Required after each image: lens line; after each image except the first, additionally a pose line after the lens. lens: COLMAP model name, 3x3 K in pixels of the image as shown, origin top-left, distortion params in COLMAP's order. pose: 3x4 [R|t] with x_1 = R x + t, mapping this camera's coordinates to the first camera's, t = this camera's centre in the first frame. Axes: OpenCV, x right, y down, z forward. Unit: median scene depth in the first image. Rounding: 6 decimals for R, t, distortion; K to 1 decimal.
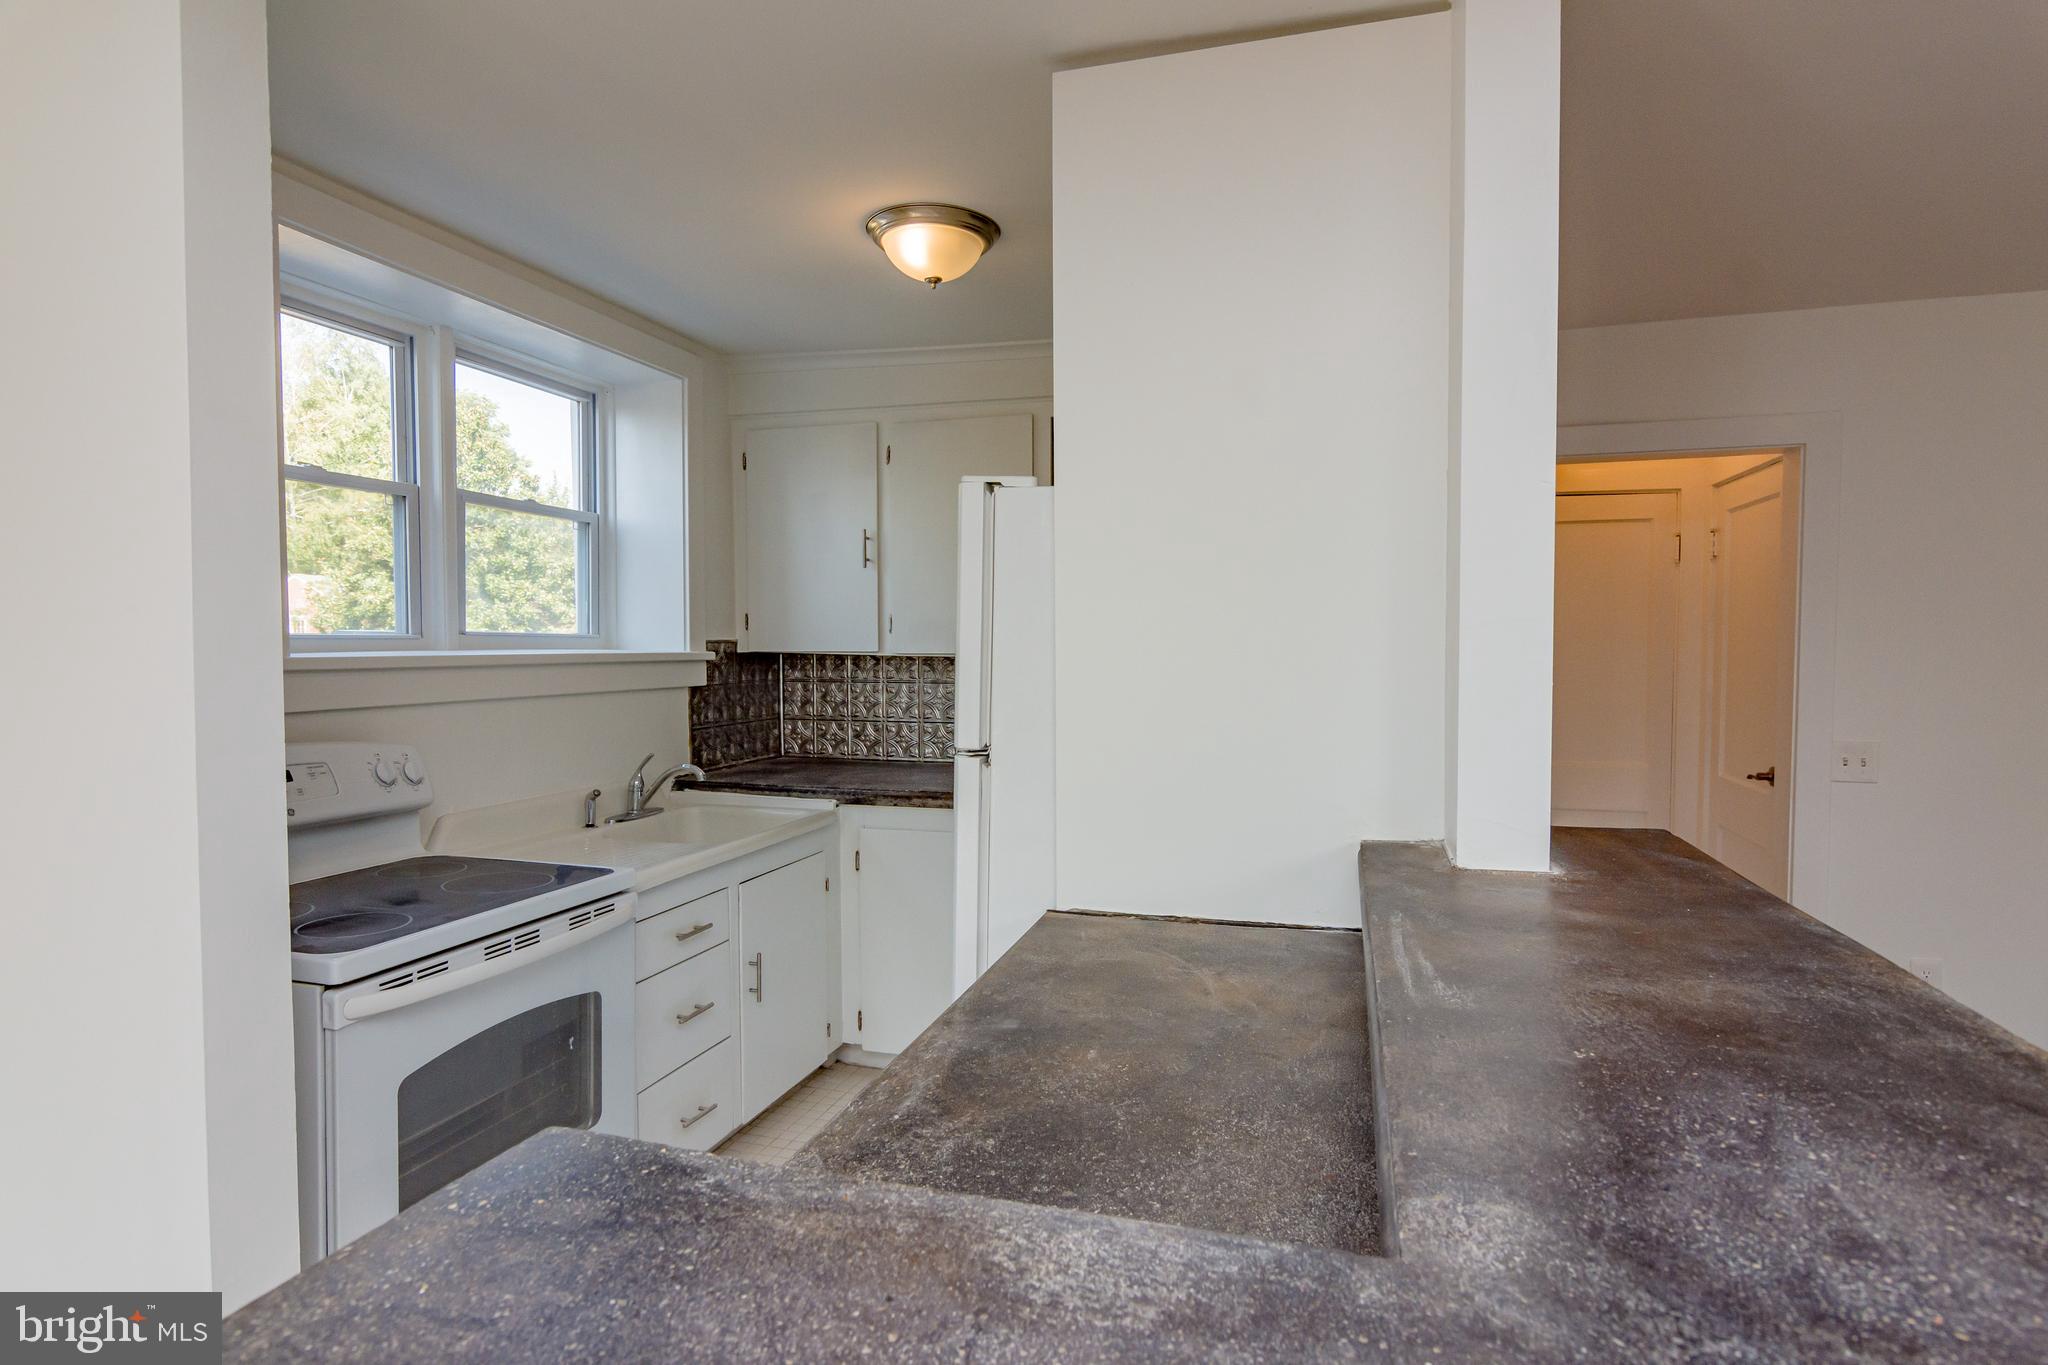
lens RADIAL K [[1089.3, 0, 1027.4], [0, 1089.3, 691.1], [0, 0, 1]] dist [-0.005463, 0.003677]
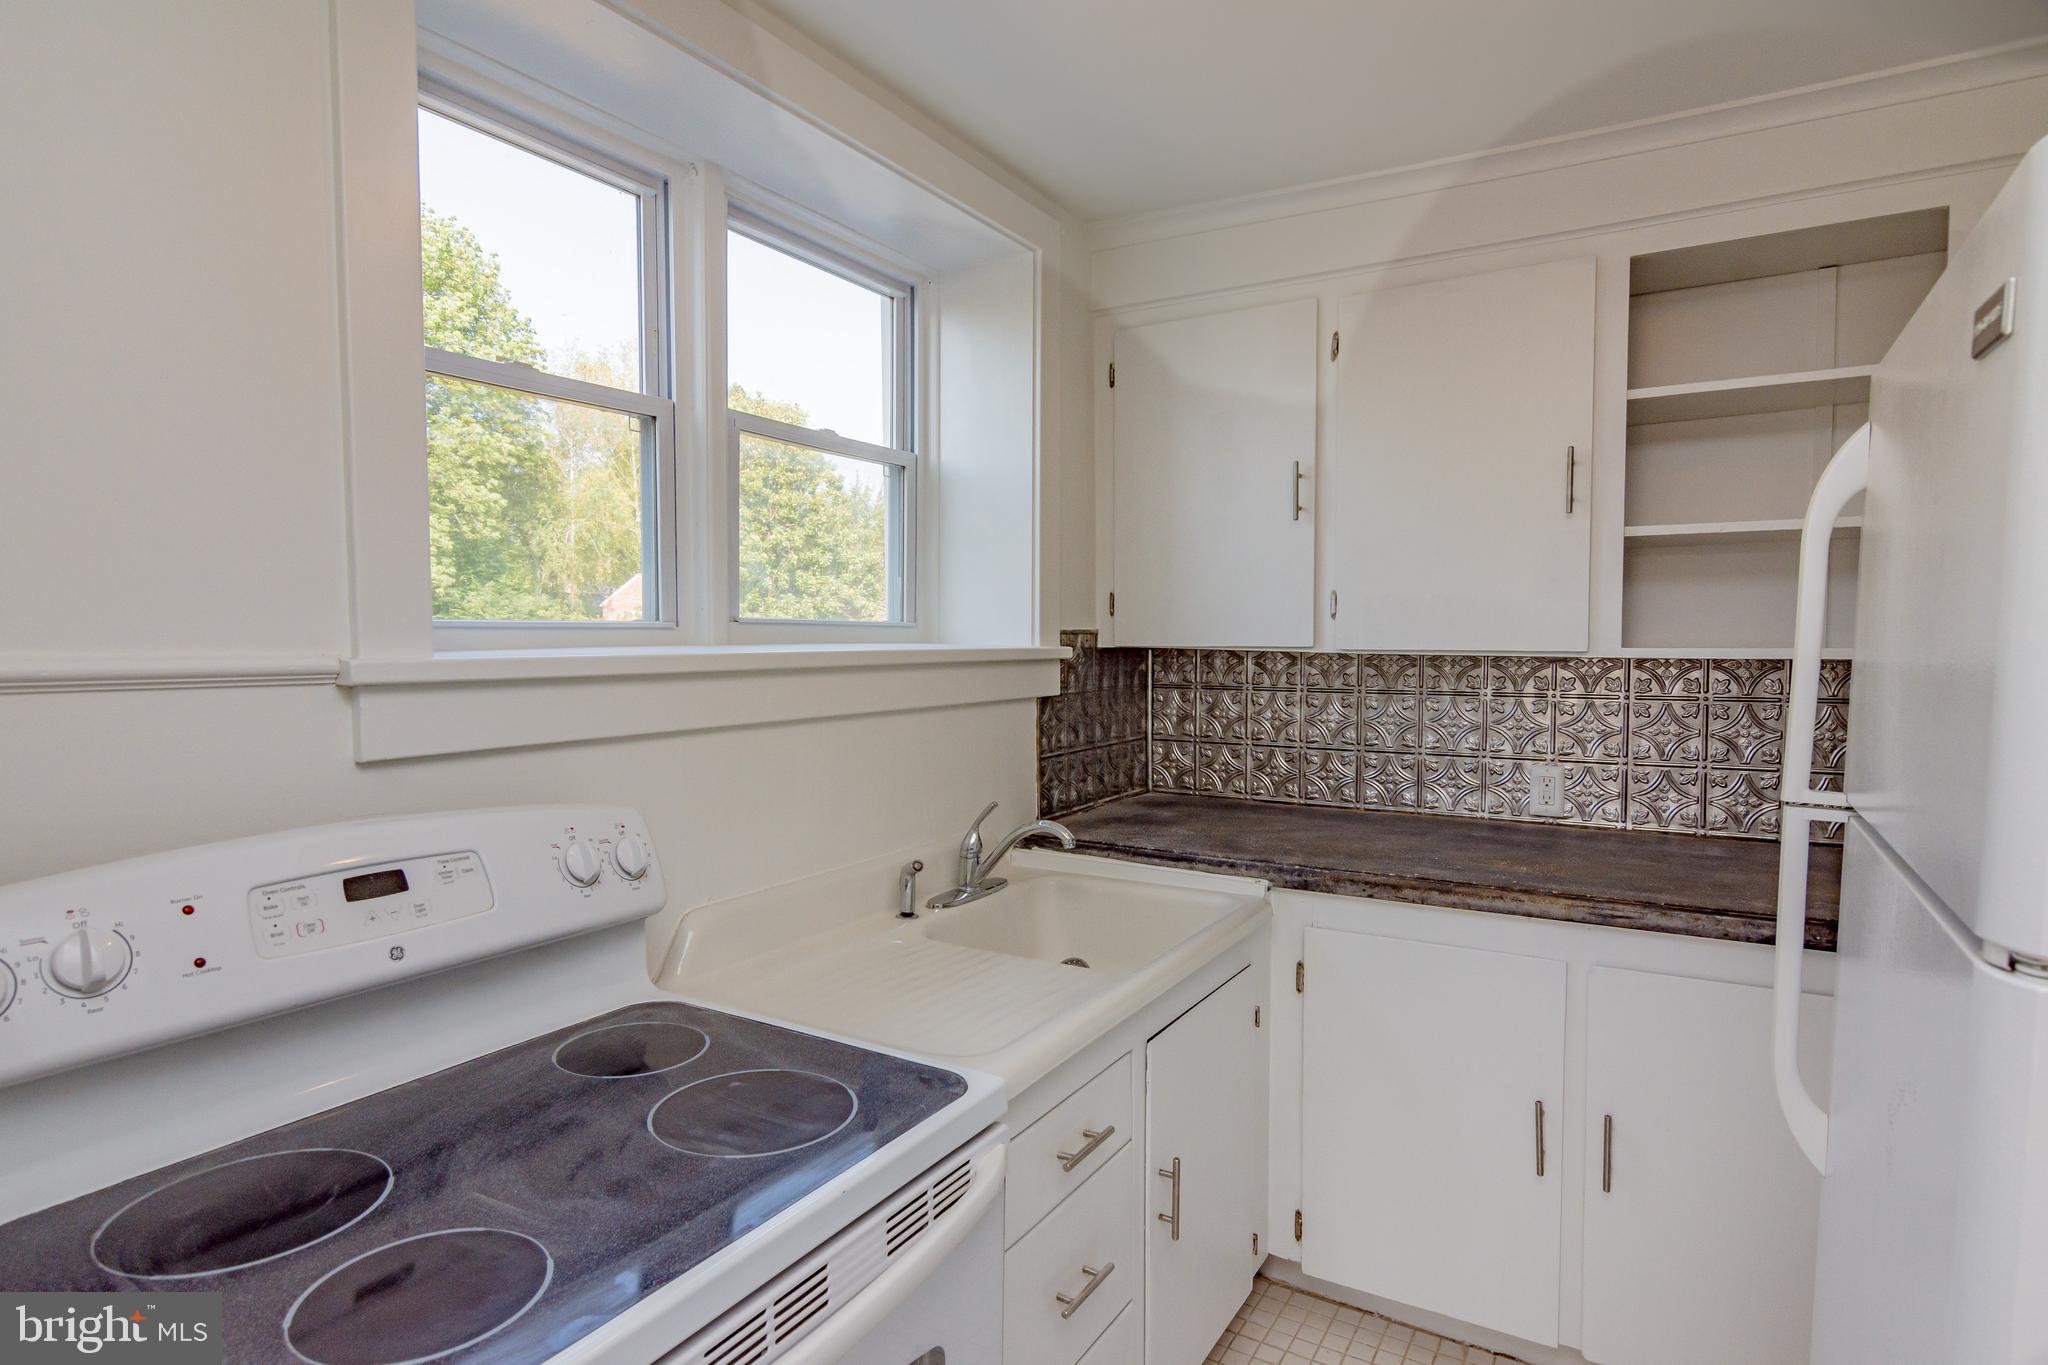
lens RADIAL K [[1089.3, 0, 1019.7], [0, 1089.3, 688.8], [0, 0, 1]] dist [-0.005463, 0.003677]
pose [[0.966409, 0.010373, -0.256801, -0.153635], [-0.009048, 0.999939, 0.006342, -0.014685], [0.256851, -0.003805, 0.966444, 0.348833]]
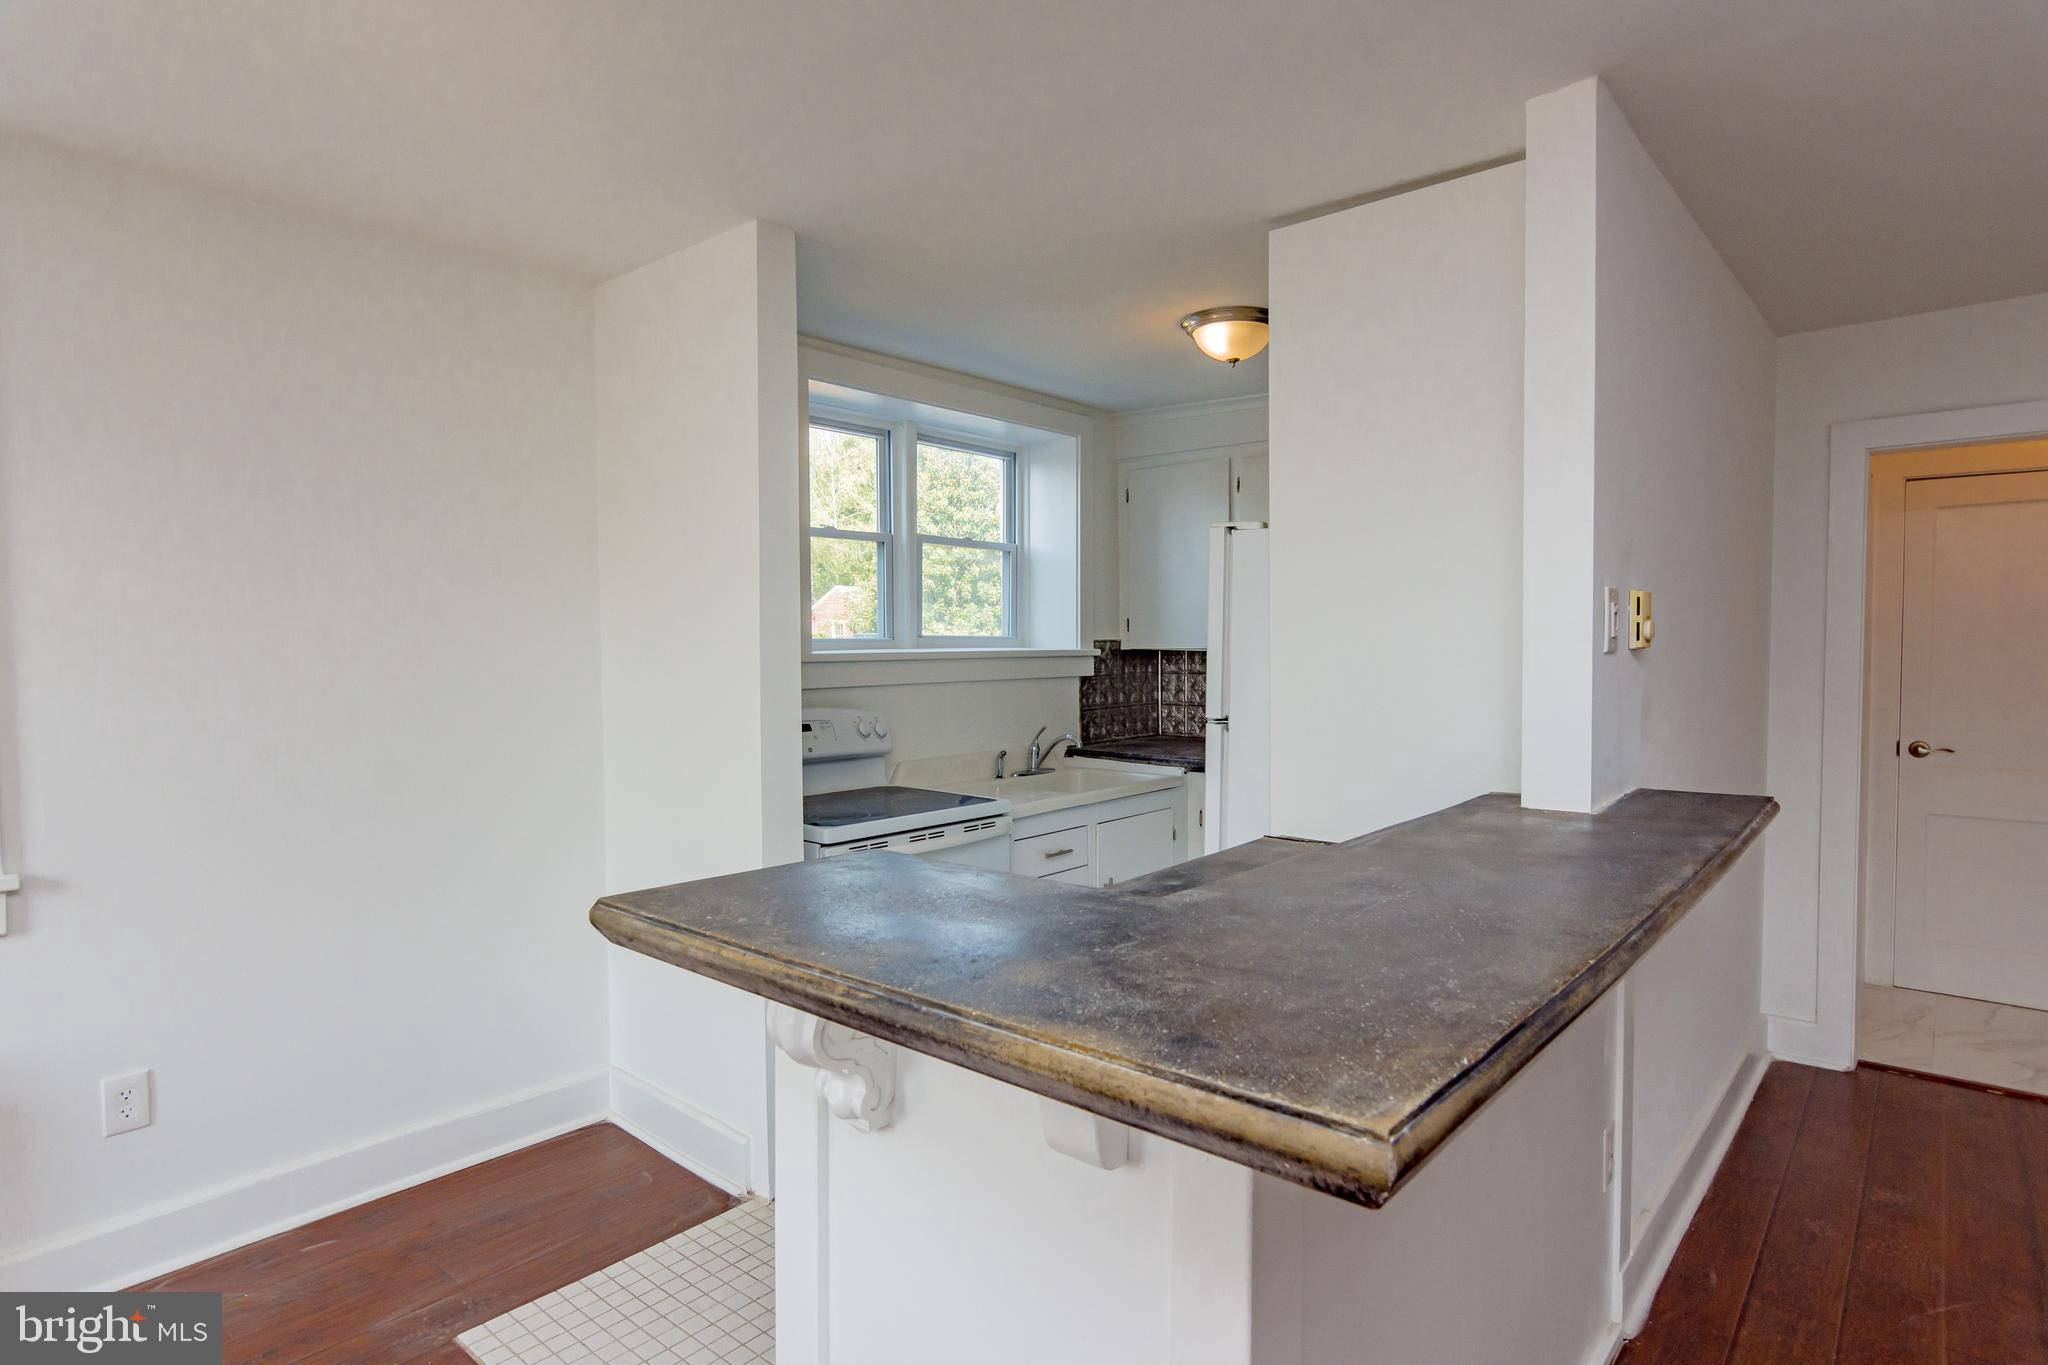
lens RADIAL K [[1089.3, 0, 1024.3], [0, 1089.3, 694.0], [0, 0, 1]] dist [-0.005463, 0.003677]
pose [[0.911910, 0.013626, -0.410165, 0.166161], [-0.011545, 0.999905, 0.007550, 0.008145], [0.410229, -0.002150, 0.911980, -0.208205]]
